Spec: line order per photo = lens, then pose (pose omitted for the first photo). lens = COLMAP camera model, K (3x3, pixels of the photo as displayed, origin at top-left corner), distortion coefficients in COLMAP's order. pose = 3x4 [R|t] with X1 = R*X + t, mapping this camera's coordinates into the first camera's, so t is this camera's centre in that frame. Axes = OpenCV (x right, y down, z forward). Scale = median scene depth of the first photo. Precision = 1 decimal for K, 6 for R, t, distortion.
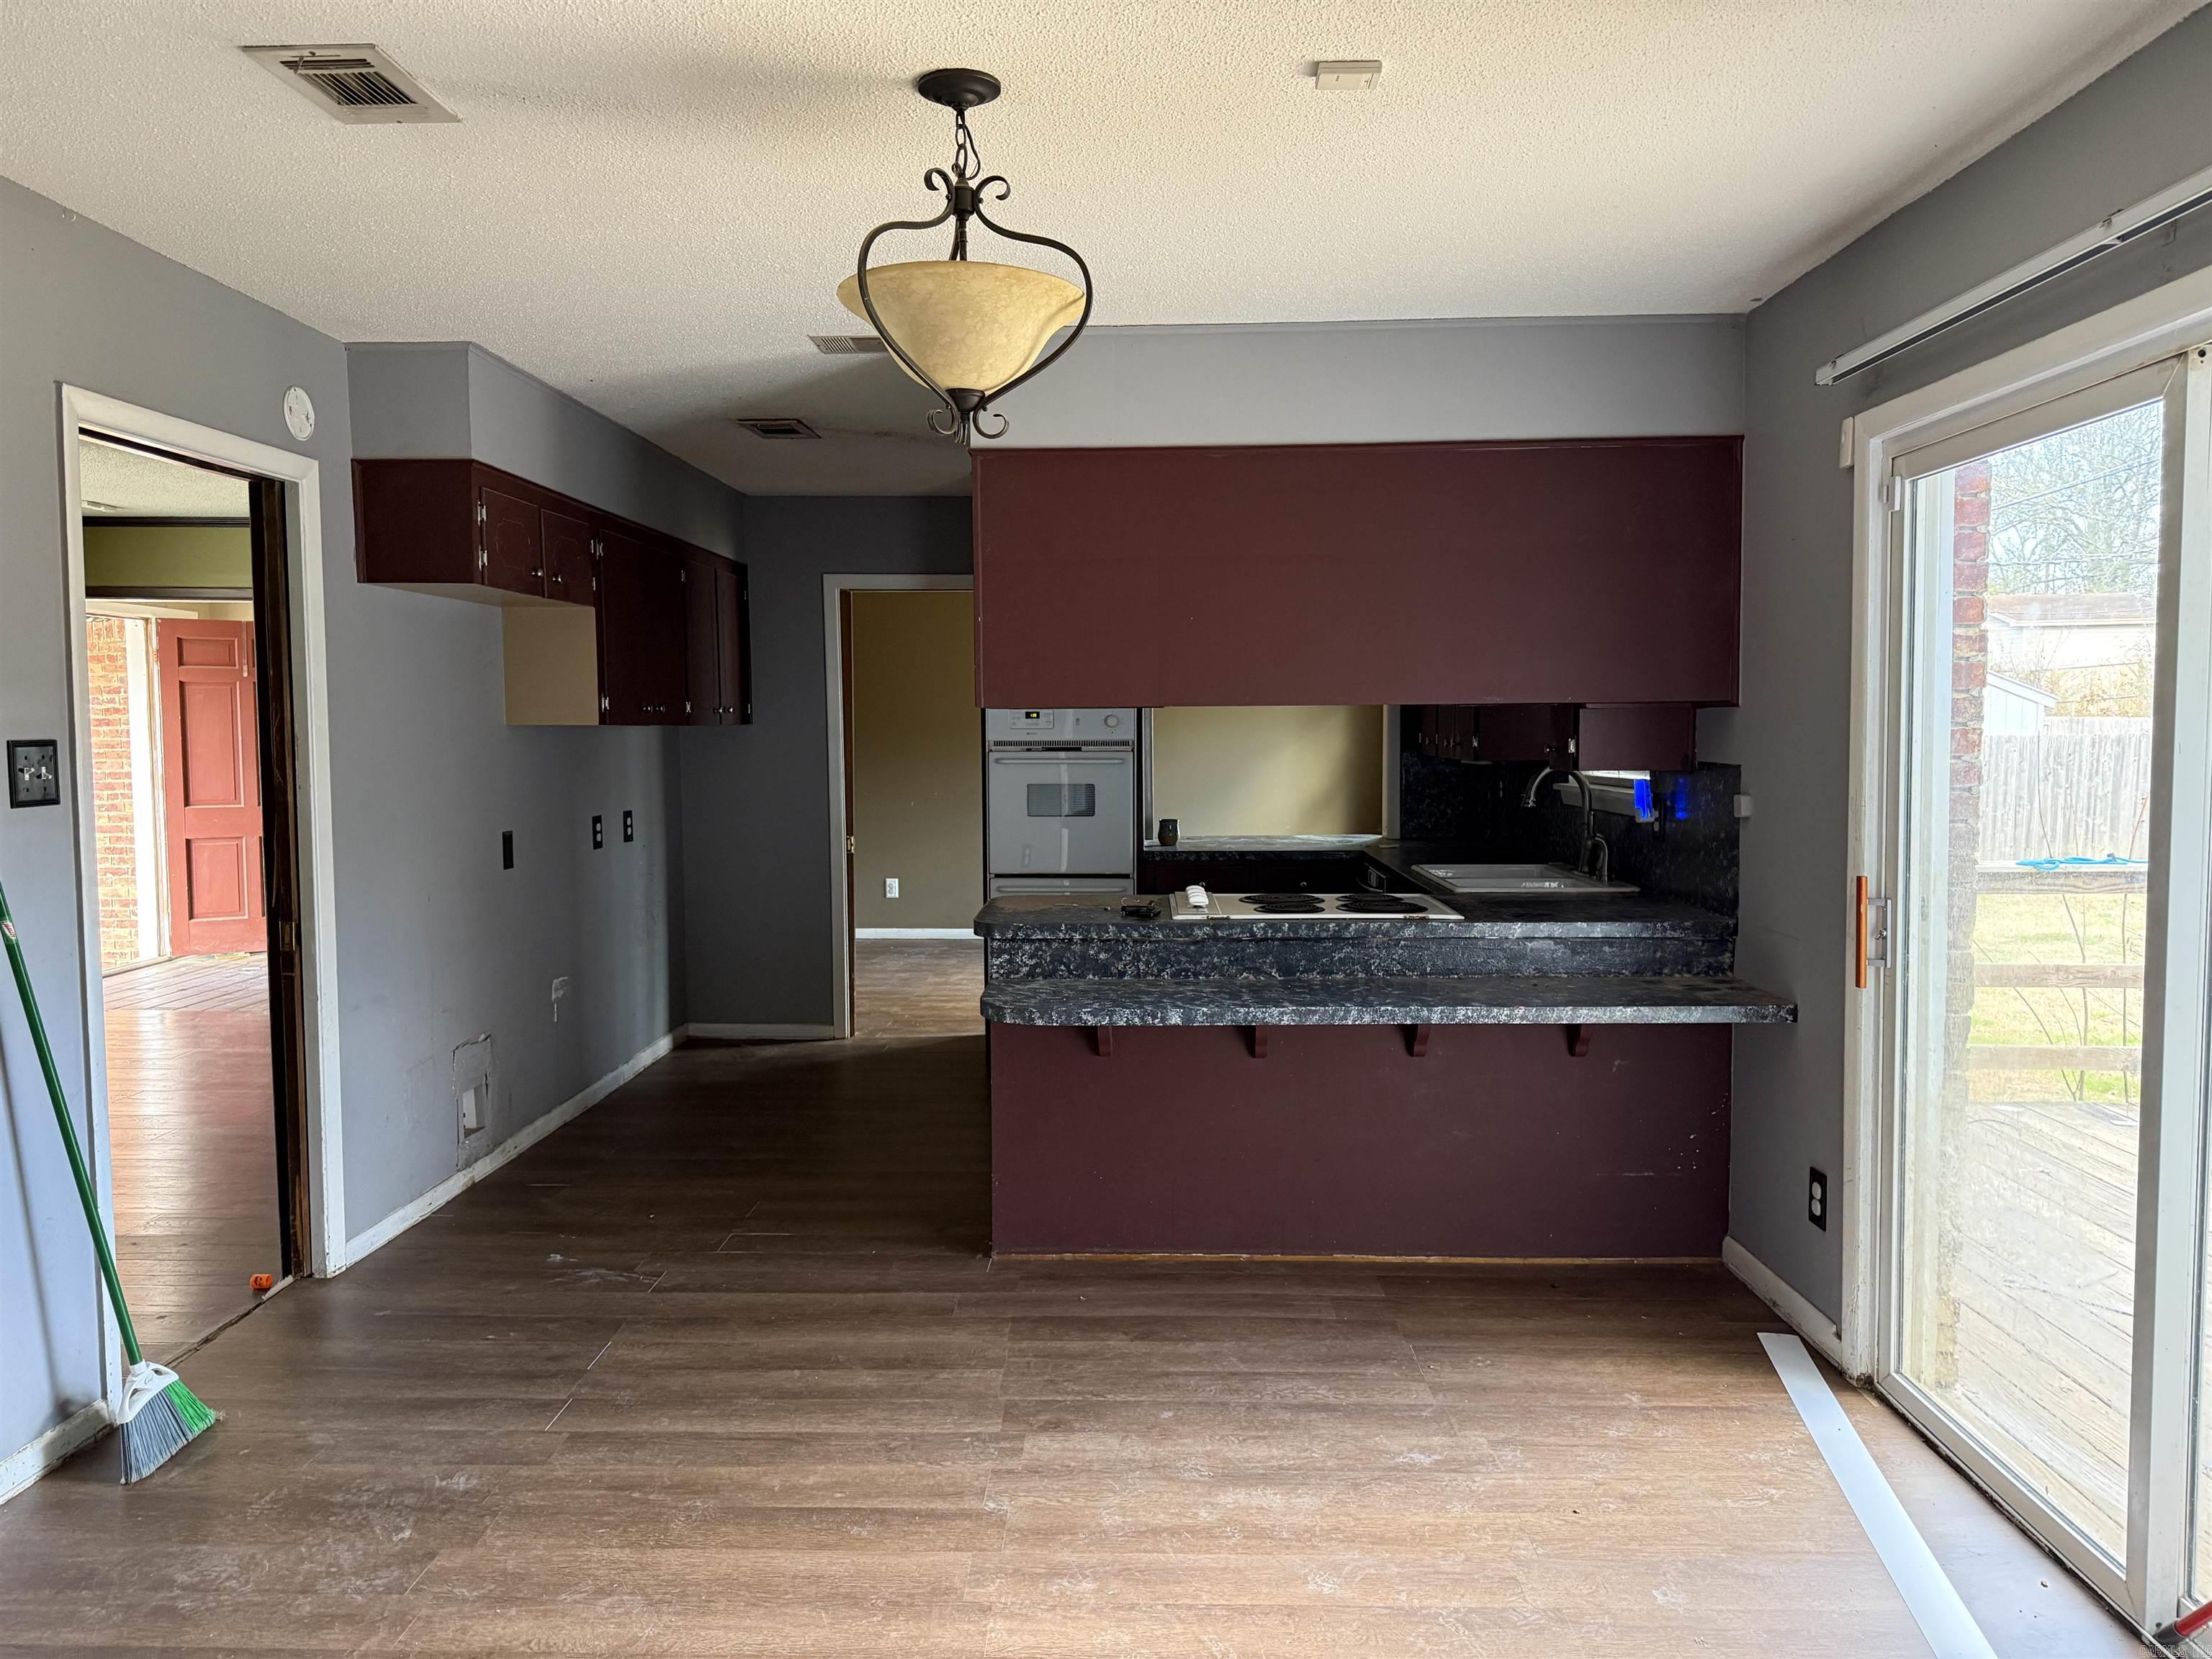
lens RADIAL K [[1571.9, 0, 1102.7], [0, 1571.9, 836.9], [0, 0, 1]] dist [0.026459, -0.033401]
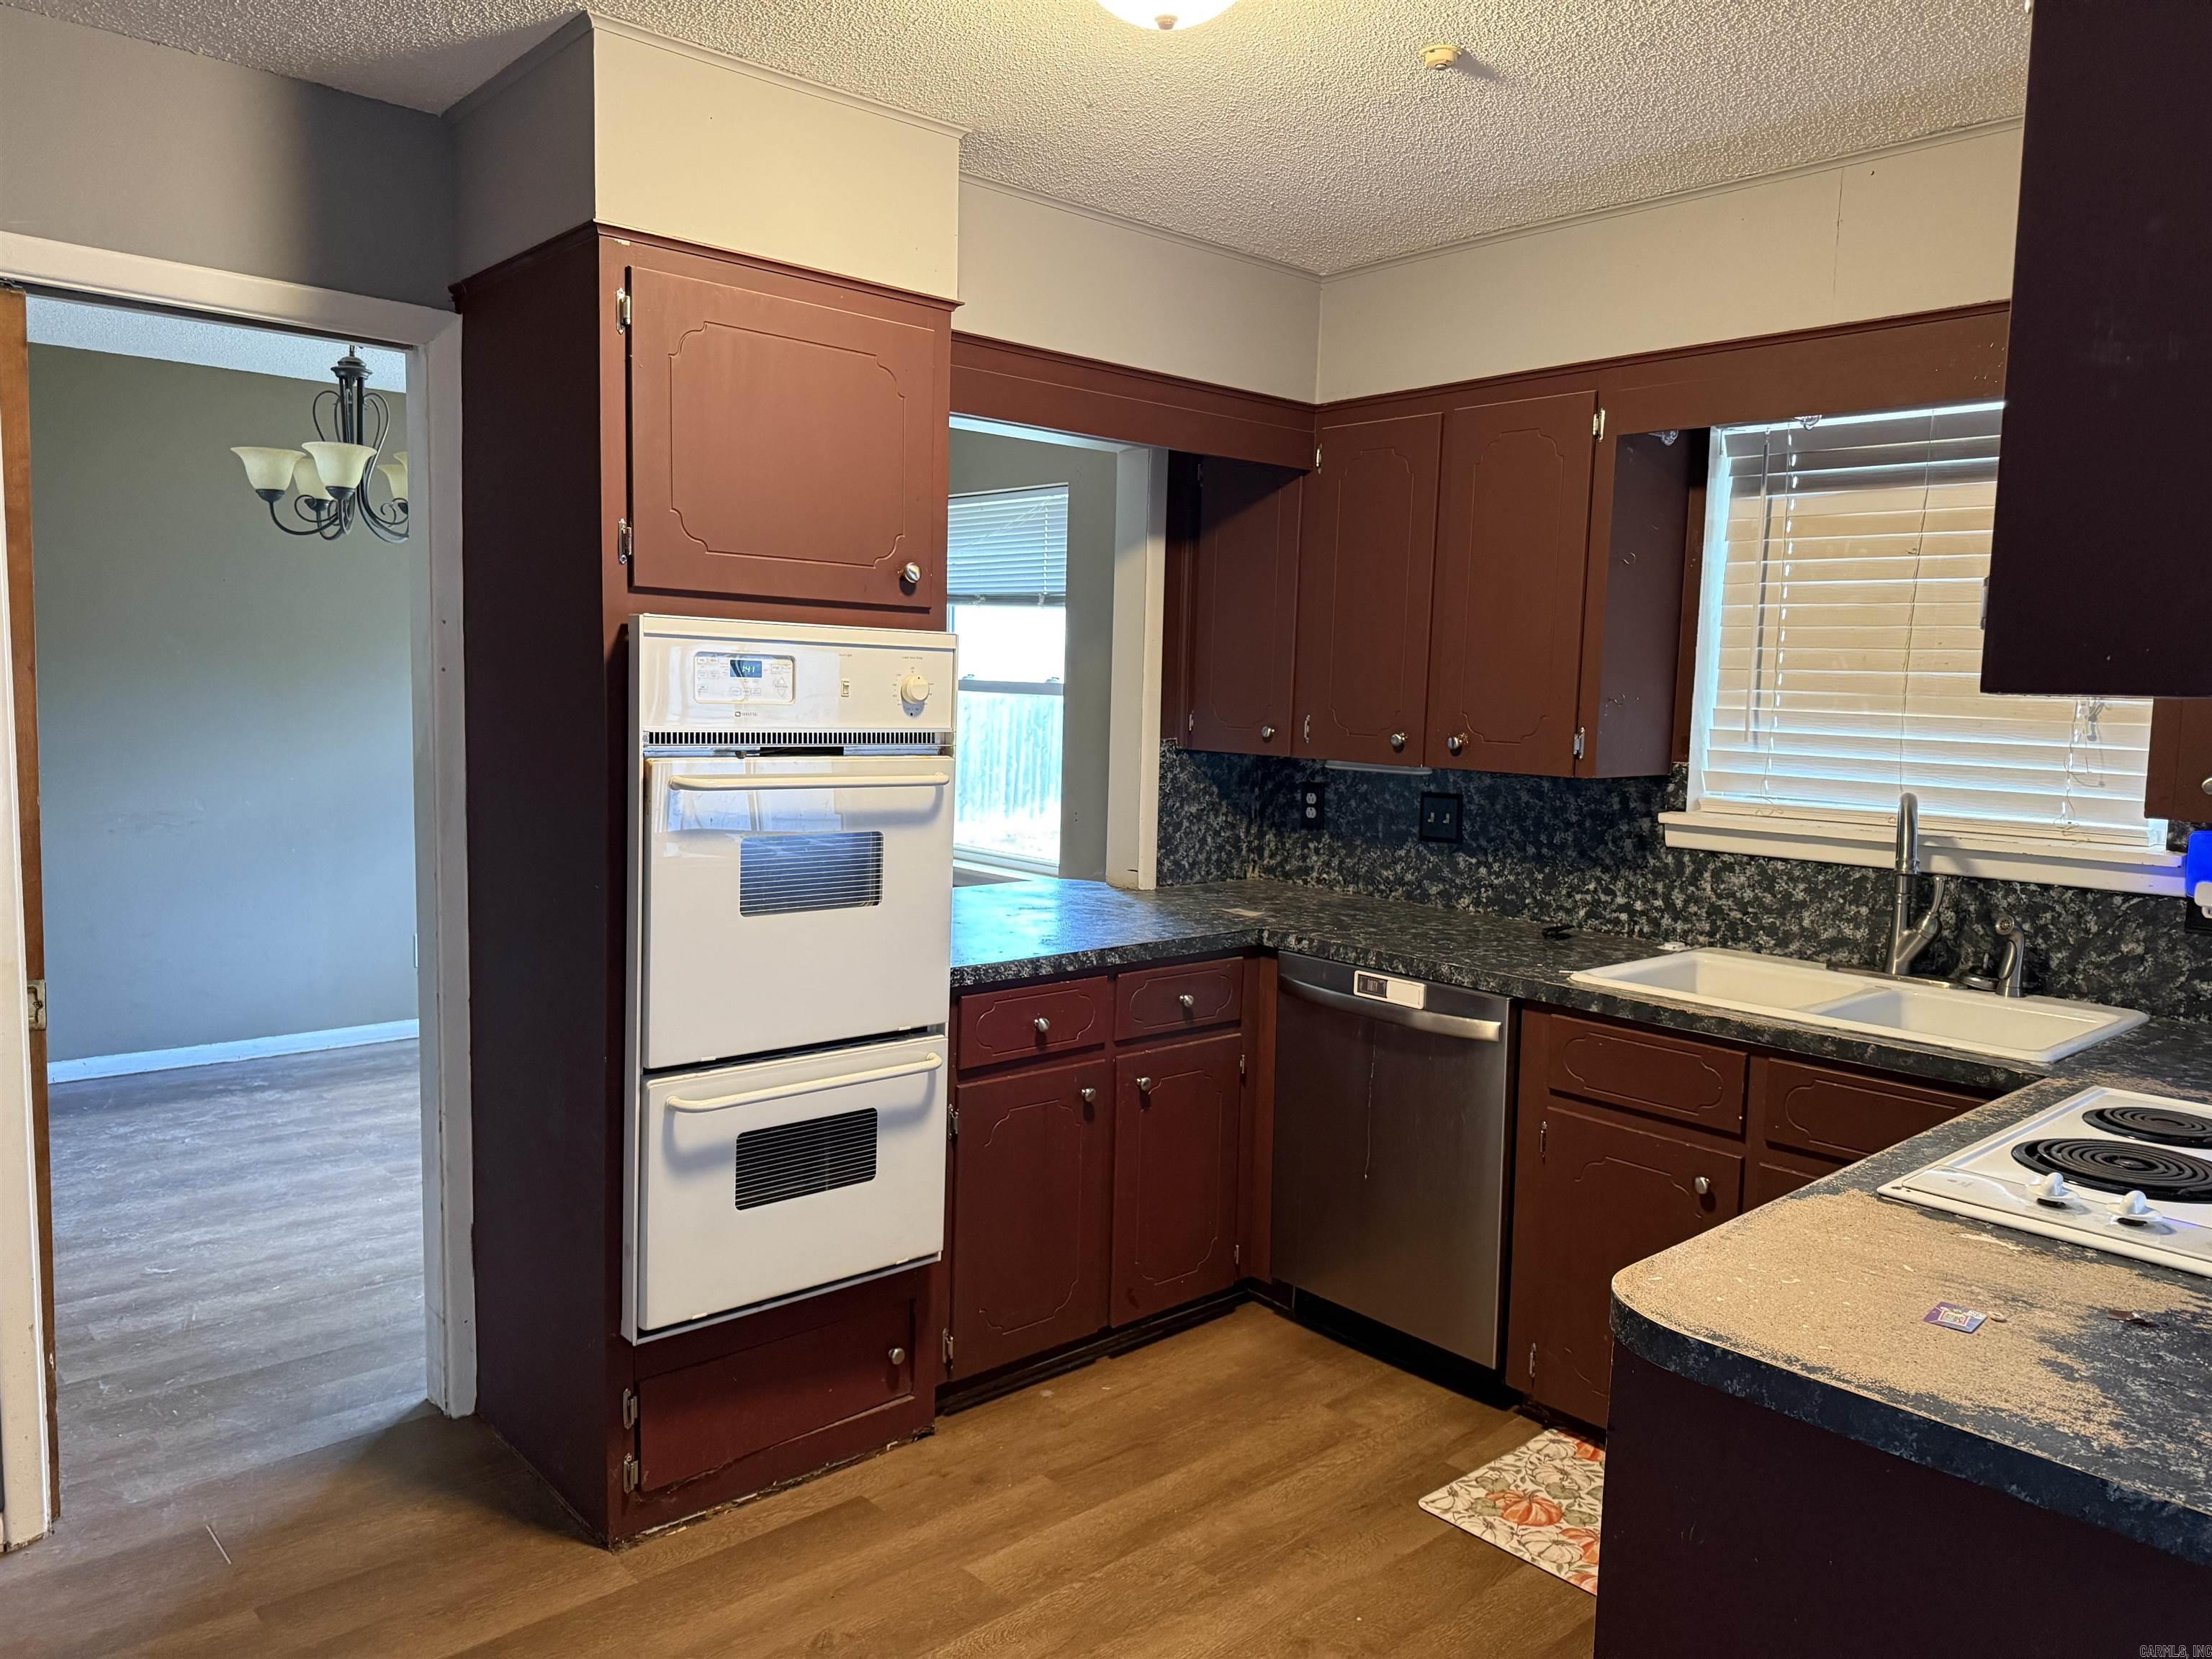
lens RADIAL K [[1571.9, 0, 1102.7], [0, 1571.9, 836.9], [0, 0, 1]] dist [0.026459, -0.033401]
pose [[0.723513, -0.045585, 0.688804, -0.470596], [0.020793, 0.998804, 0.044260, -0.089852], [-0.689998, -0.017700, 0.723595, 1.152092]]
